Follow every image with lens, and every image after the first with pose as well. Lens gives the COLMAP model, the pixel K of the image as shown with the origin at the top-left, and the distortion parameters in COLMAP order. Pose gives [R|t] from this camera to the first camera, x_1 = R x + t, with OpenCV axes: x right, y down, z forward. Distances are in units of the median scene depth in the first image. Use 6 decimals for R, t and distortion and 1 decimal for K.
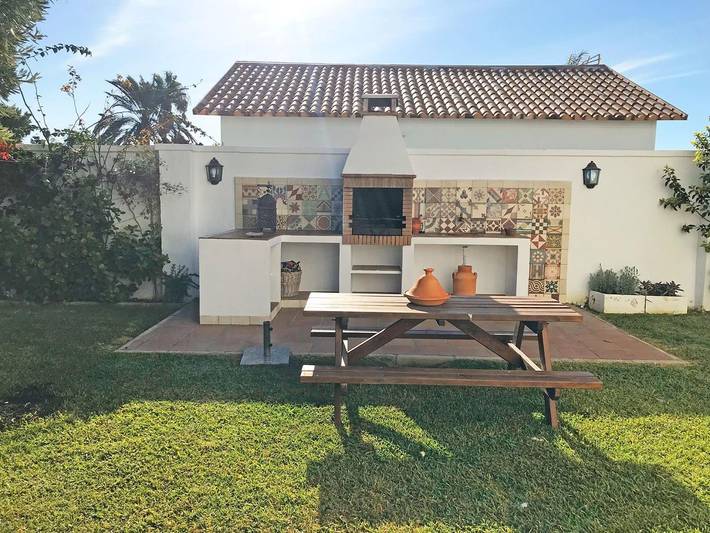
lens RADIAL K [[578.4, 0, 354.3], [0, 578.4, 267.2], [0, 0, 1]] dist [0.011215, -0.004649]
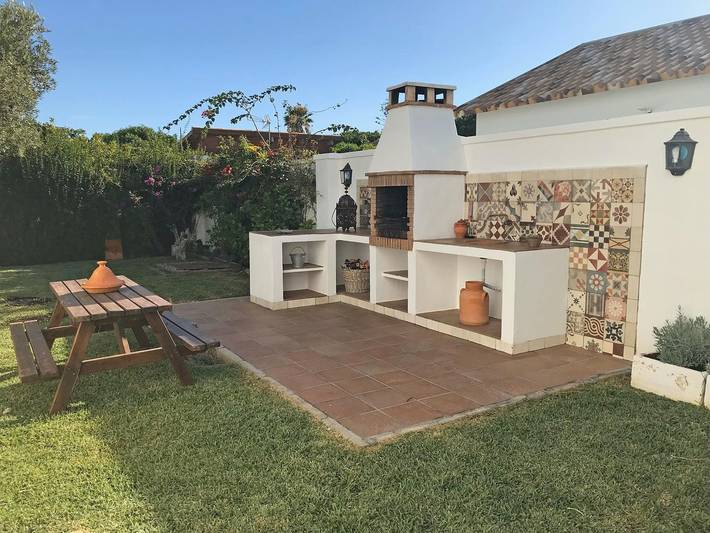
lens RADIAL K [[578.4, 0, 354.0], [0, 578.4, 265.8], [0, 0, 1]] dist [0.011215, -0.004649]
pose [[0.536008, 0.088605, -0.839550, 0.727627], [-0.082999, 0.995190, 0.052040, -0.048922], [0.840123, 0.041788, 0.540784, 0.411490]]
